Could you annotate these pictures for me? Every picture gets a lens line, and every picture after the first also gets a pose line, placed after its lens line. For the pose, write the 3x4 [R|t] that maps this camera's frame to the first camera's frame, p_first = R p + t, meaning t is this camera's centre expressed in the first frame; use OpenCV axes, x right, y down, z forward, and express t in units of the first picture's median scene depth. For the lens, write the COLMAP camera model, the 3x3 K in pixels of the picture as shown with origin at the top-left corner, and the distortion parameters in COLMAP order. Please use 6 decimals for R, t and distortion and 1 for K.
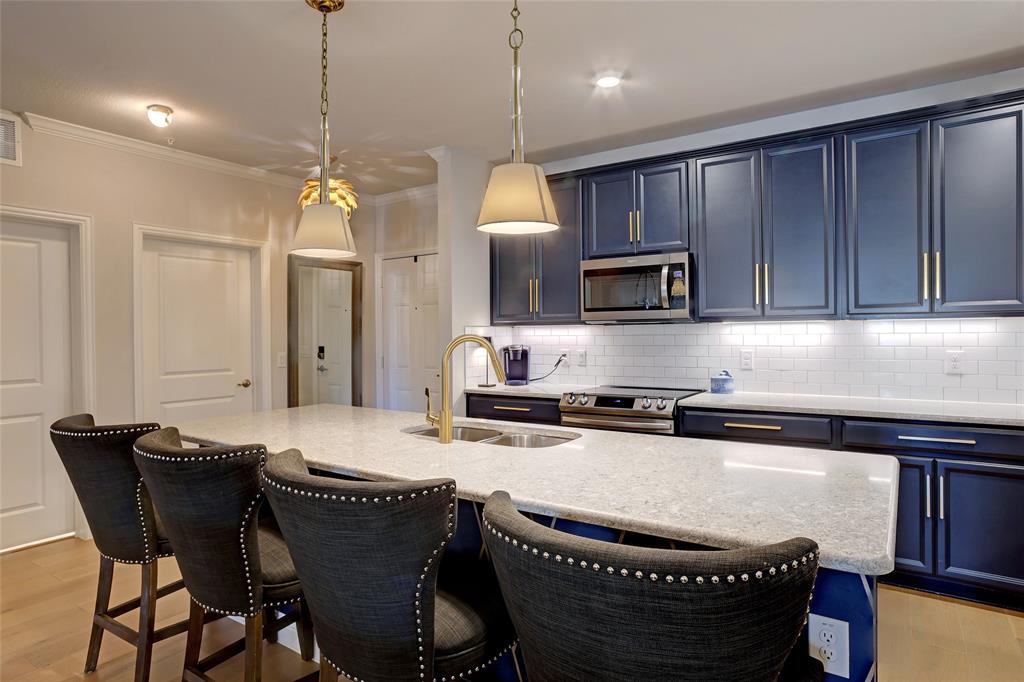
lens RADIAL K [[582.1, 0, 509.2], [0, 582.1, 333.9], [0, 0, 1]] dist [-0.026380, -0.001460]
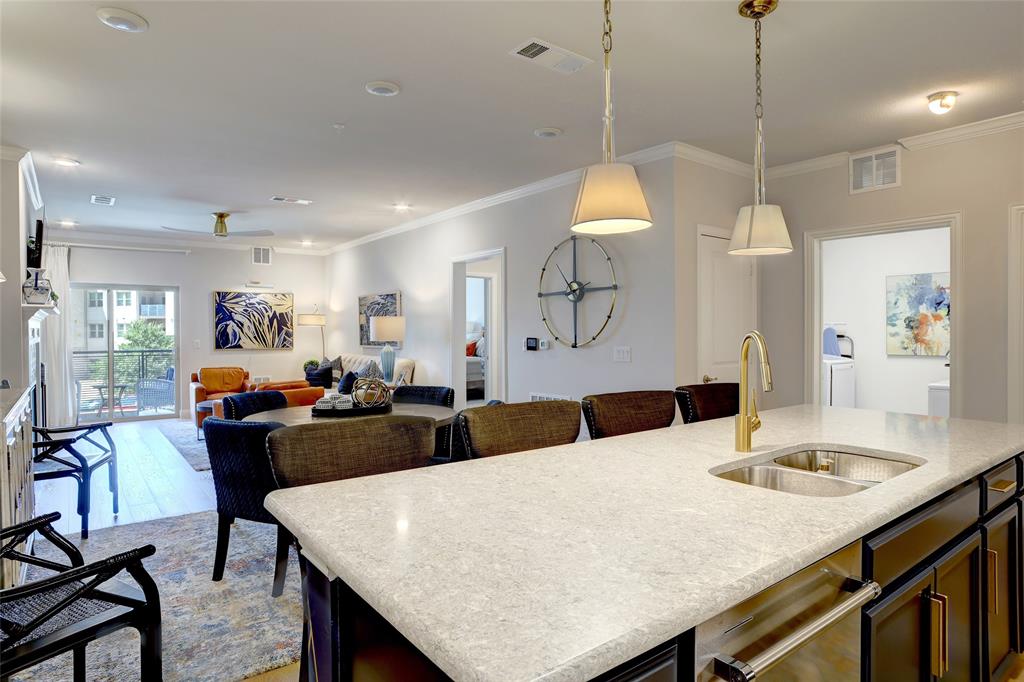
lens RADIAL K [[582.1, 0, 514.4], [0, 582.1, 335.3], [0, 0, 1]] dist [-0.026380, -0.001460]
pose [[-0.316255, 0.014776, -0.948559, 1.378343], [0.006517, 0.999889, 0.013403, -0.006972], [0.948652, -0.001943, -0.316316, 1.552624]]
